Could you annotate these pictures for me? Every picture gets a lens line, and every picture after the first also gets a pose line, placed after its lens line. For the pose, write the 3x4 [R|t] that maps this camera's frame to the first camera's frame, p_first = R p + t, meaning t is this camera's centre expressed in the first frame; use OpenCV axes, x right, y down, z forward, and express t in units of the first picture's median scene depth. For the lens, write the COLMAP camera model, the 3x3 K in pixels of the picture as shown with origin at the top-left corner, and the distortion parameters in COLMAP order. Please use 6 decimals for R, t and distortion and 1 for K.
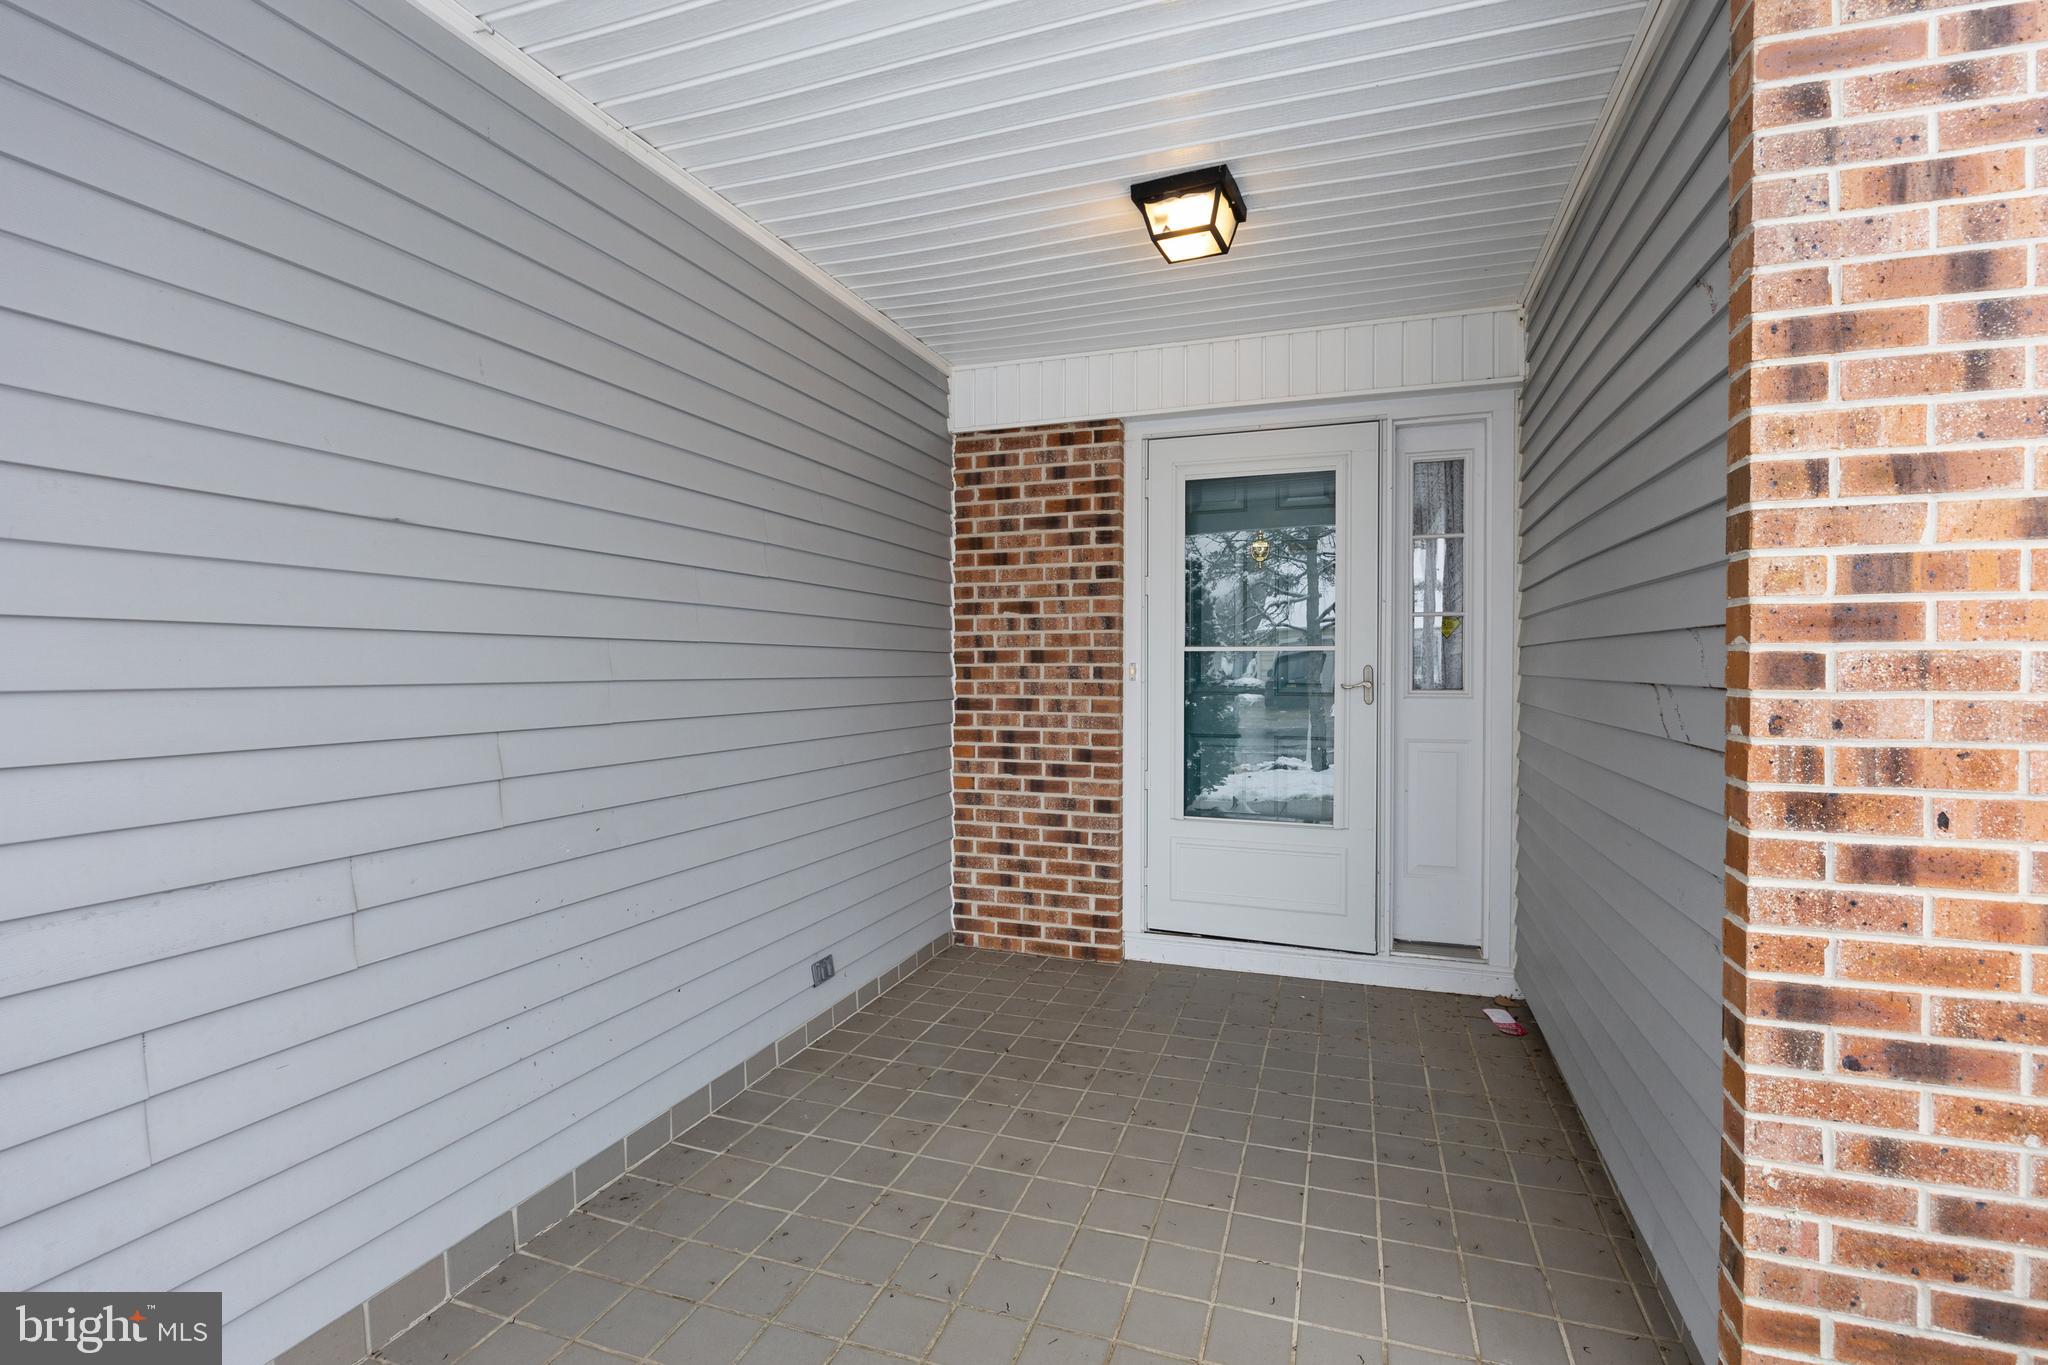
lens RADIAL K [[944.0, 0, 1025.6], [0, 944.0, 677.4], [0, 0, 1]] dist [-0.000029, -0.000008]
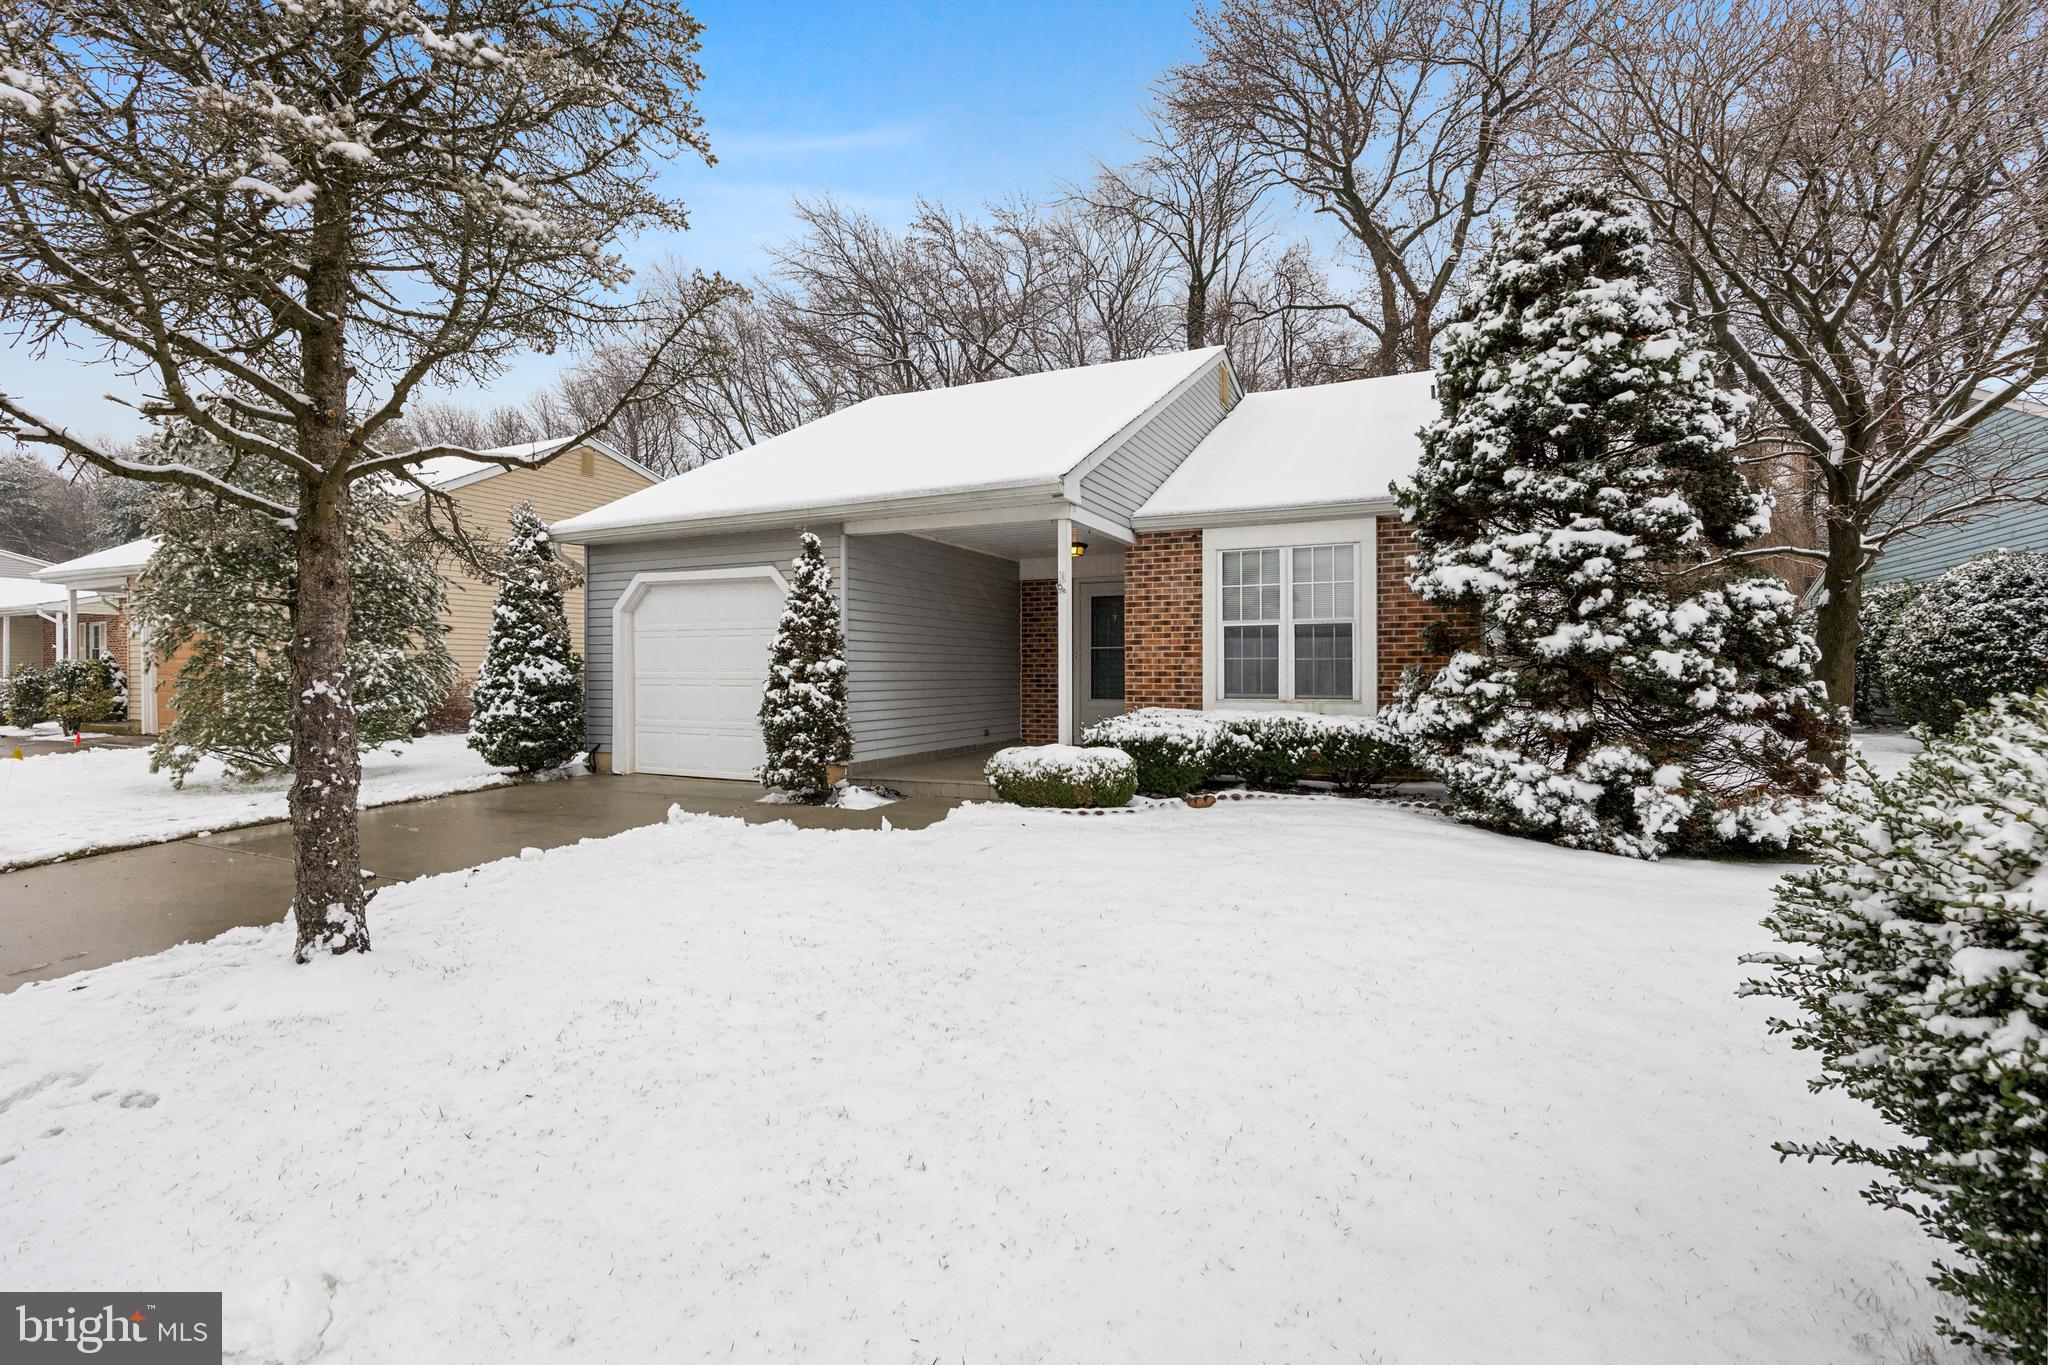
lens RADIAL K [[944.0, 0, 1023.3], [0, 944.0, 676.4], [0, 0, 1]] dist [-0.000029, -0.000008]
pose [[0.996268, -0.001340, -0.086298, 0.626298], [0.001100, 0.999995, -0.002827, 0.235974], [0.086301, 0.002721, 0.996265, -6.657177]]
